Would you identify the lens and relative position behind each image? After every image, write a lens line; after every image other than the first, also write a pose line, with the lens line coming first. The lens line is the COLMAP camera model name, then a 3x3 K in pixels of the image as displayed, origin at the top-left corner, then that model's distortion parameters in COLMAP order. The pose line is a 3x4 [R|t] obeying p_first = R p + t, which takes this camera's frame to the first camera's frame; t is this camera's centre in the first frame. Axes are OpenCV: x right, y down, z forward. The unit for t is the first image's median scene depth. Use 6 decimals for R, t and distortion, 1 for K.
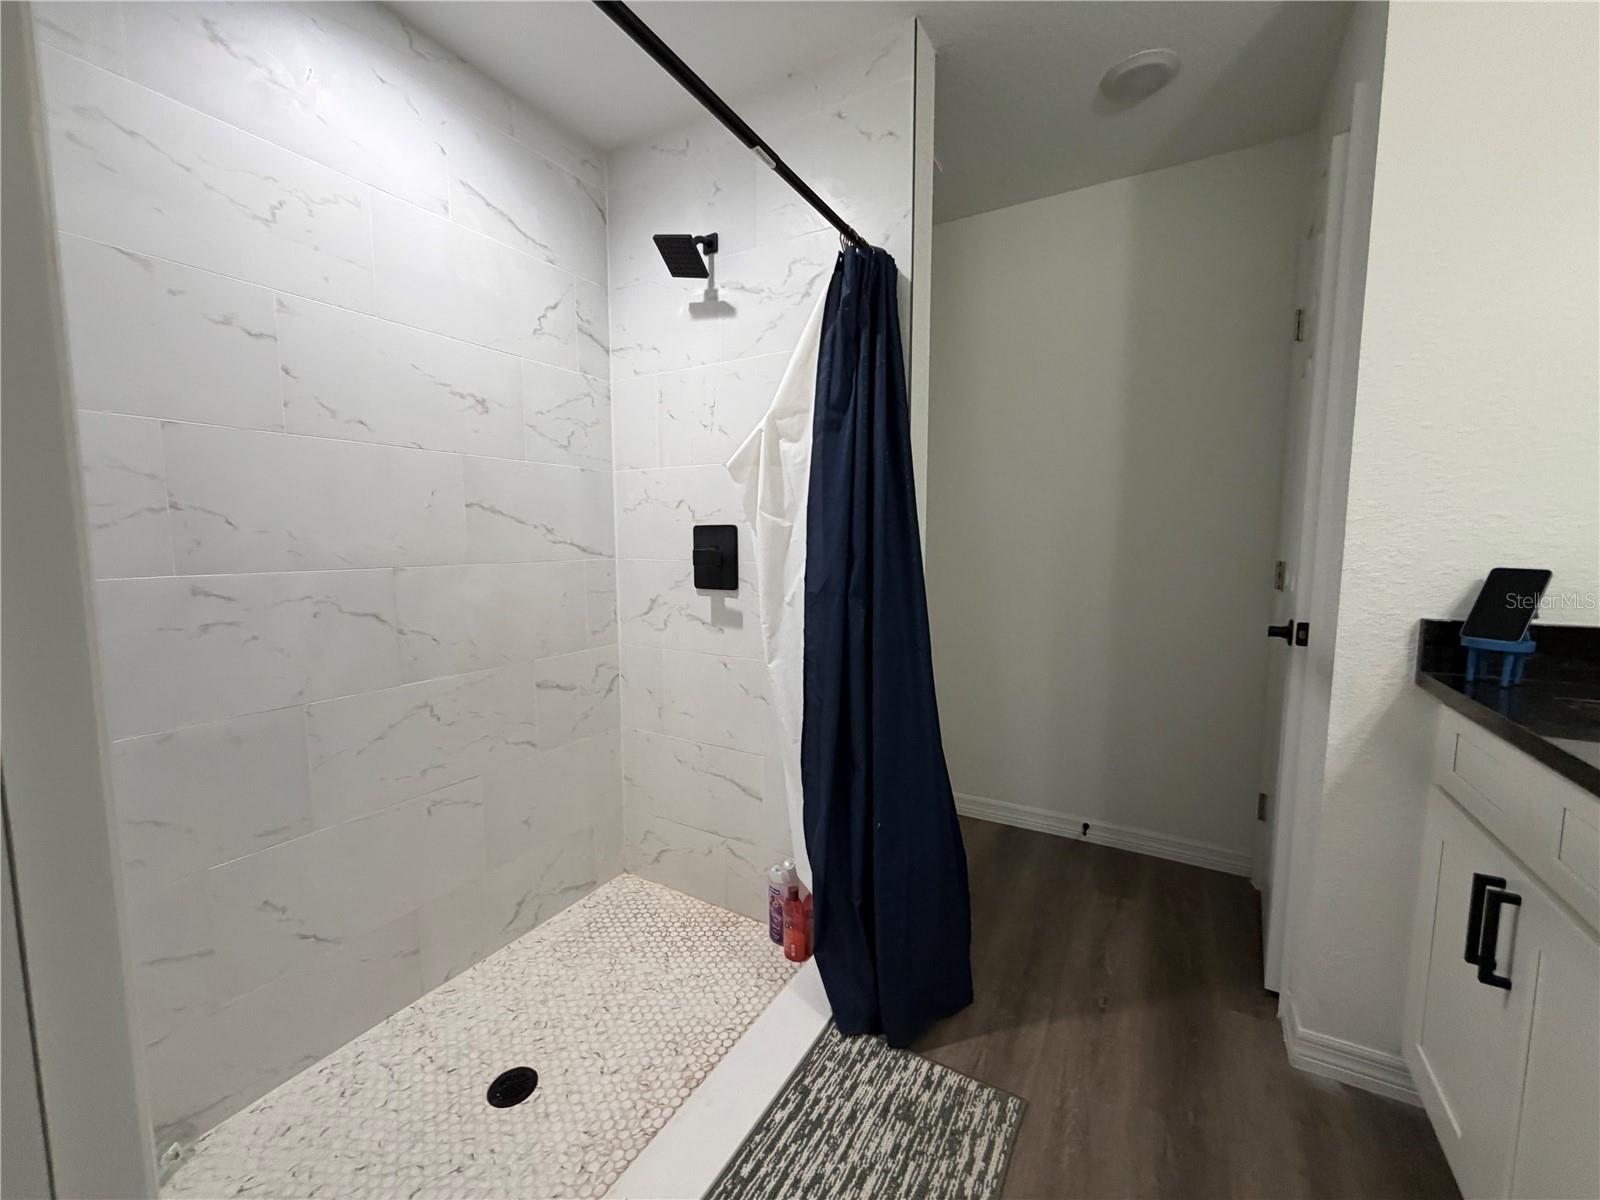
lens RADIAL K [[632.1, 0, 795.5], [0, 632.1, 601.2], [0, 0, 1]] dist [0.000795, 0.000291]
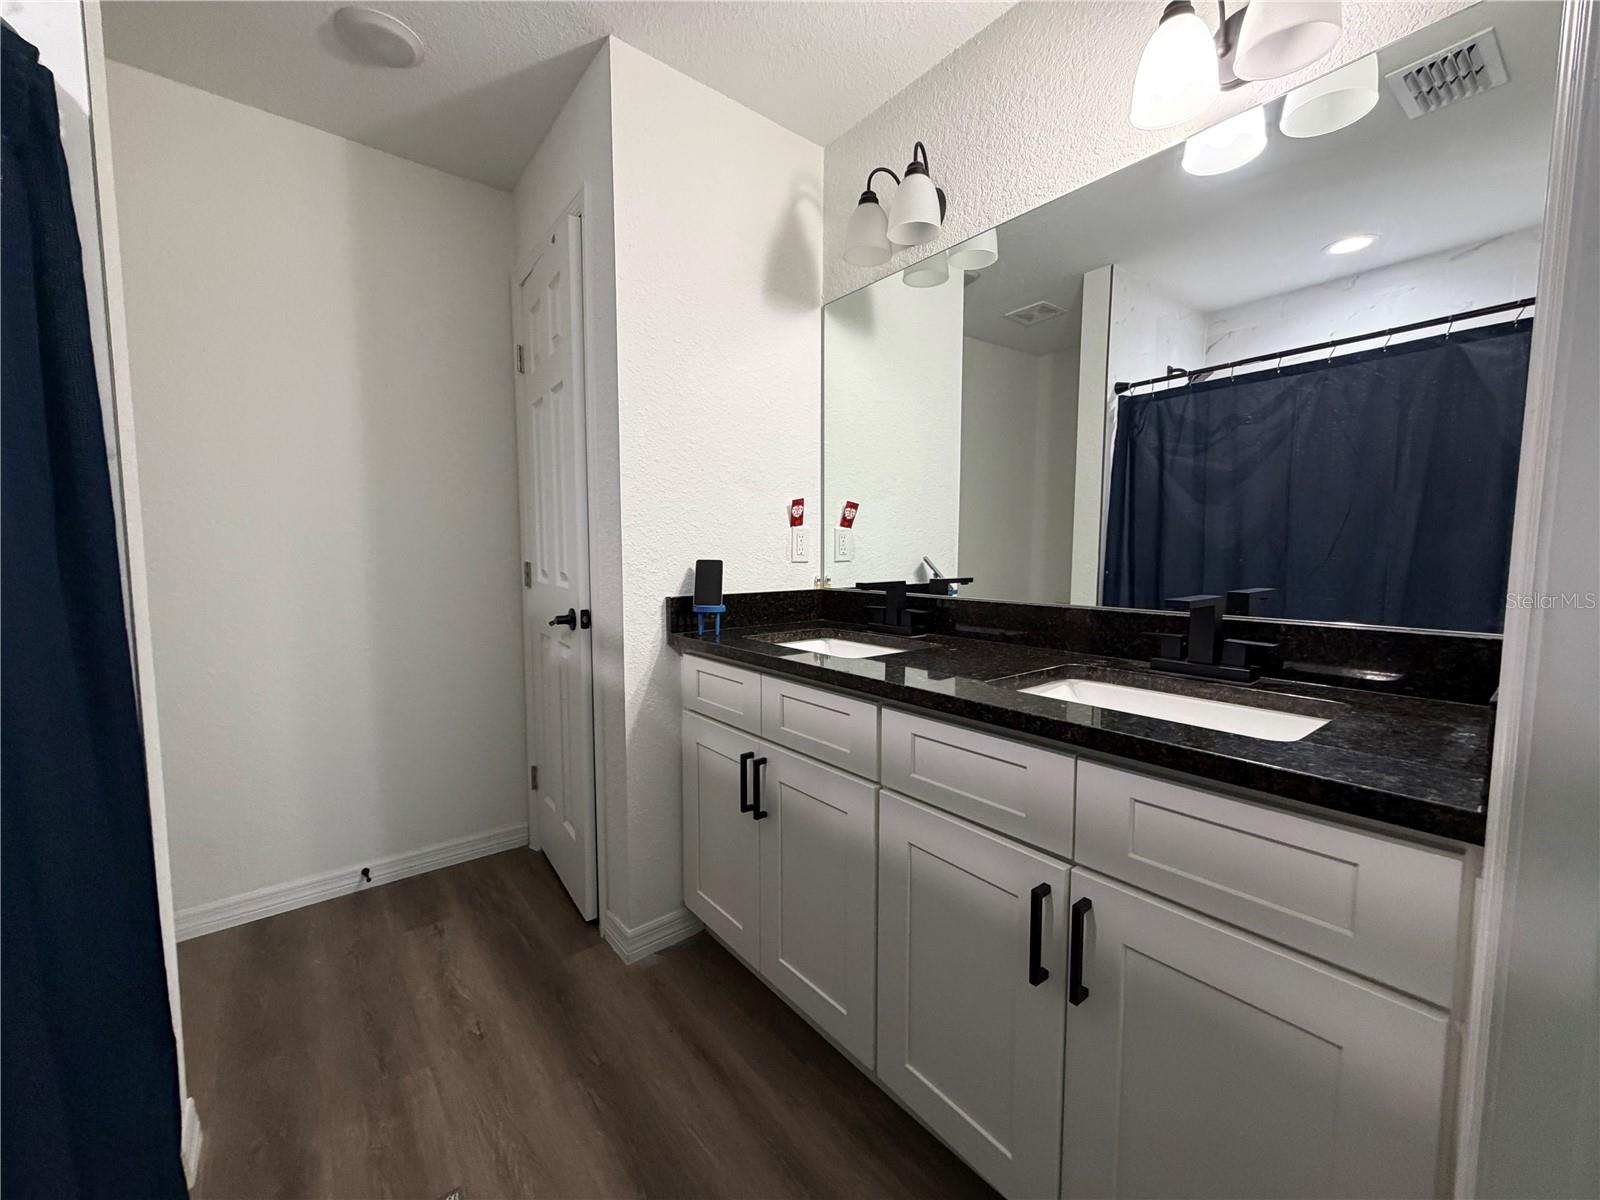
lens RADIAL K [[632.1, 0, 795.4], [0, 632.1, 601.4], [0, 0, 1]] dist [0.000795, 0.000291]
pose [[0.358063, -0.078208, 0.930416, -0.175581], [0.091308, 0.994643, 0.048467, -0.003952], [-0.929222, 0.067600, 0.363285, 0.172774]]
